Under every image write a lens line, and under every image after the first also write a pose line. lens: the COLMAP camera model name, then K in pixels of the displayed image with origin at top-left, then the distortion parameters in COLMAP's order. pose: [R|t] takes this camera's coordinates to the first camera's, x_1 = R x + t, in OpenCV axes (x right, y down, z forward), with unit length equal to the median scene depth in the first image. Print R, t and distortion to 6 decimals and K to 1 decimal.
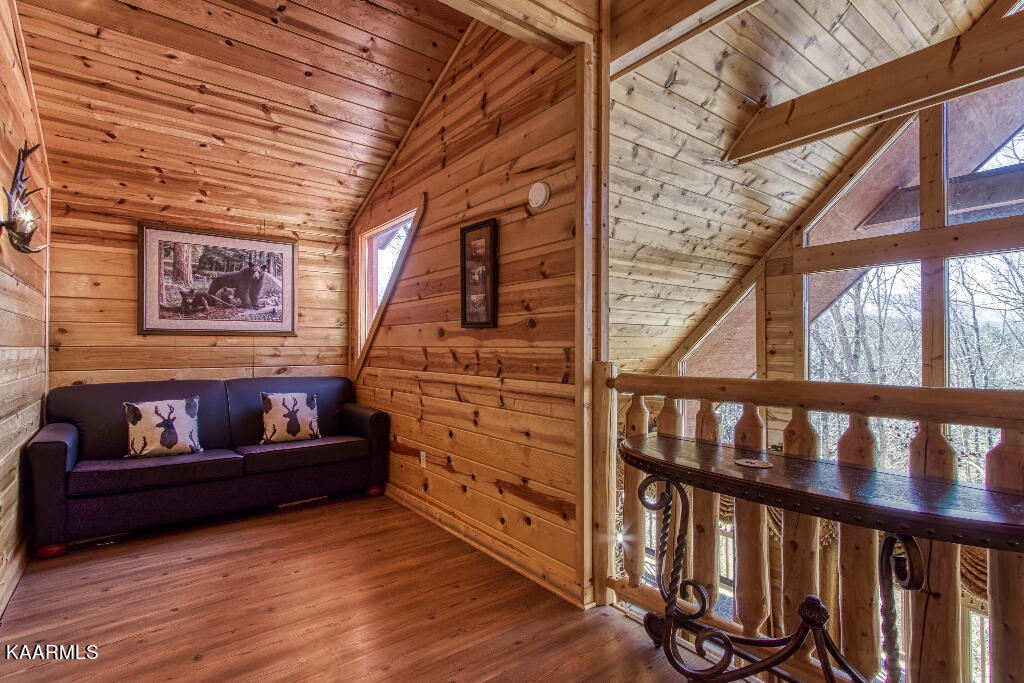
lens RADIAL K [[464.4, 0, 508.7], [0, 464.4, 349.1], [0, 0, 1]] dist [-0.011079, -0.000067]
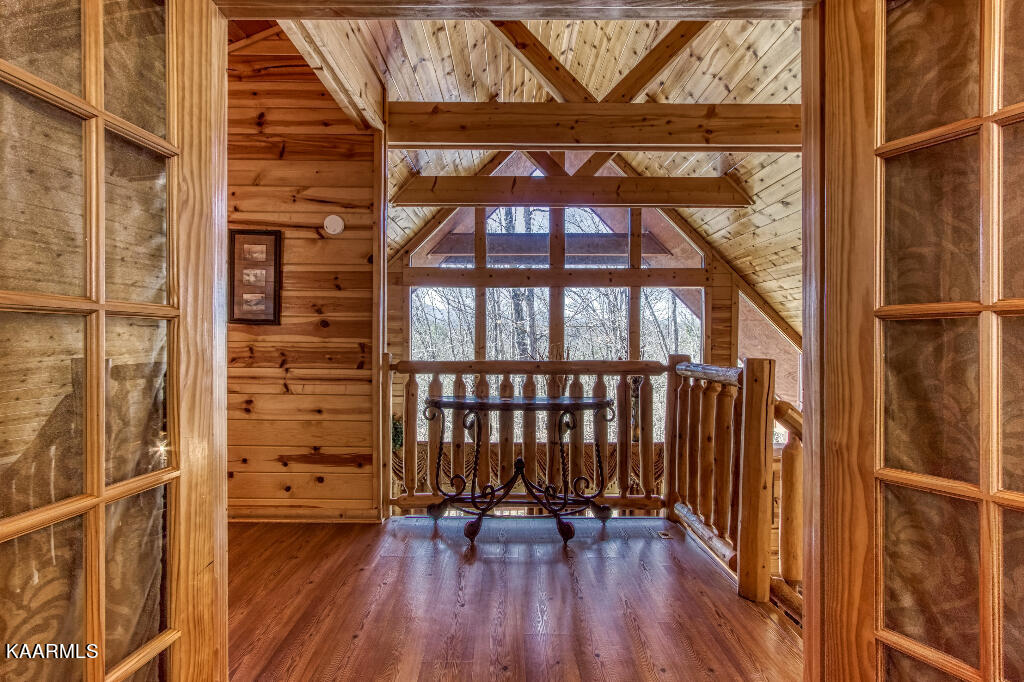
lens RADIAL K [[464.4, 0, 508.7], [0, 464.4, 348.6], [0, 0, 1]] dist [-0.011079, -0.000067]
pose [[0.616636, -0.009369, 0.787192, -0.613379], [-0.005798, 0.999848, 0.016441, -0.010278], [-0.787227, -0.014702, 0.616488, -0.172365]]
